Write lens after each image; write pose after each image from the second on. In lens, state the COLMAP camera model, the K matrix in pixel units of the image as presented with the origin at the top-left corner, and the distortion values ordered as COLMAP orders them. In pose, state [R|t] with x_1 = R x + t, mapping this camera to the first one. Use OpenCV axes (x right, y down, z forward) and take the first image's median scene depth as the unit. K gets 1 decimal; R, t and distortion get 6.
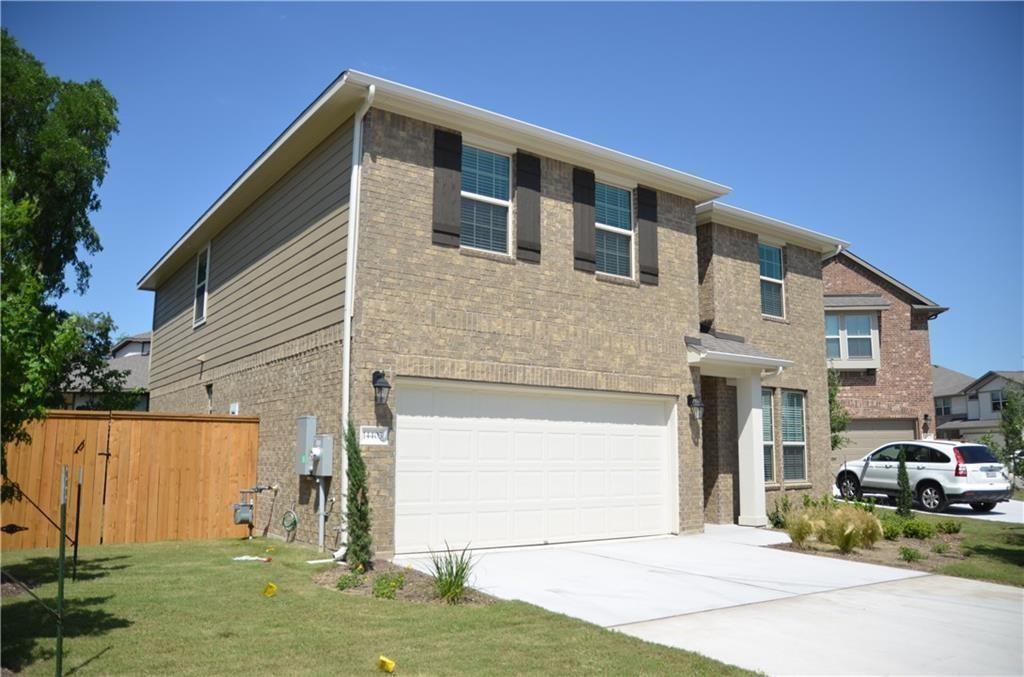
lens RADIAL K [[787.7, 0, 512.0], [0, 787.7, 337.9], [0, 0, 1]] dist [-0.056762, 0.032526]
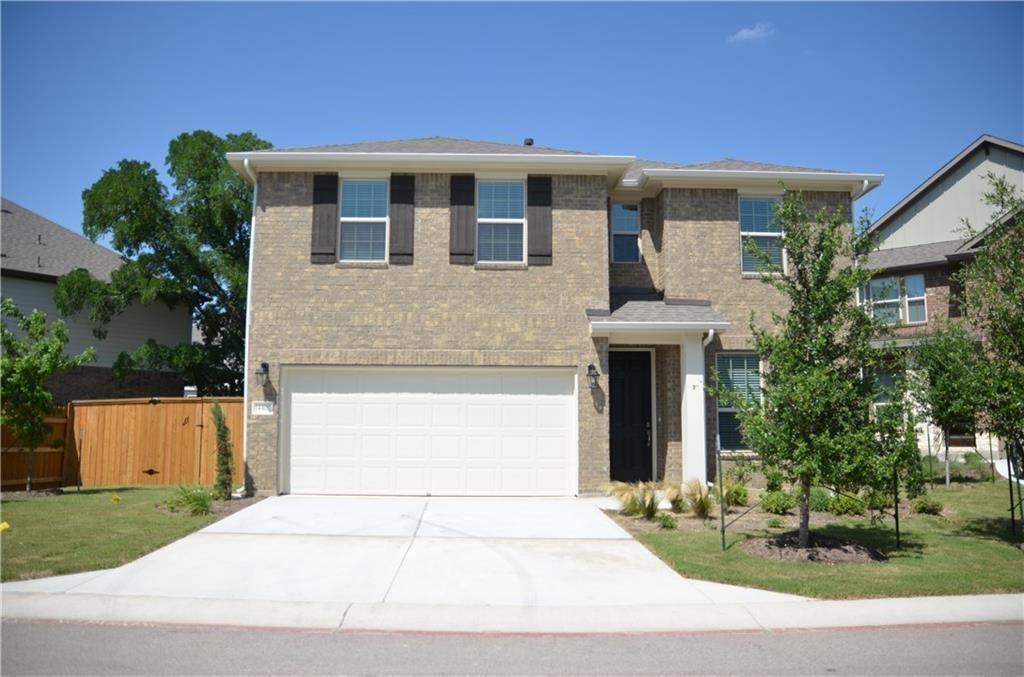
lens RADIAL K [[787.7, 0, 510.9], [0, 787.7, 340.7], [0, 0, 1]] dist [-0.056762, 0.032526]
pose [[0.818391, -0.071971, -0.570137, 0.827088], [0.086475, 0.996253, -0.001631, 0.037040], [0.568118, -0.047968, 0.821548, 0.087953]]
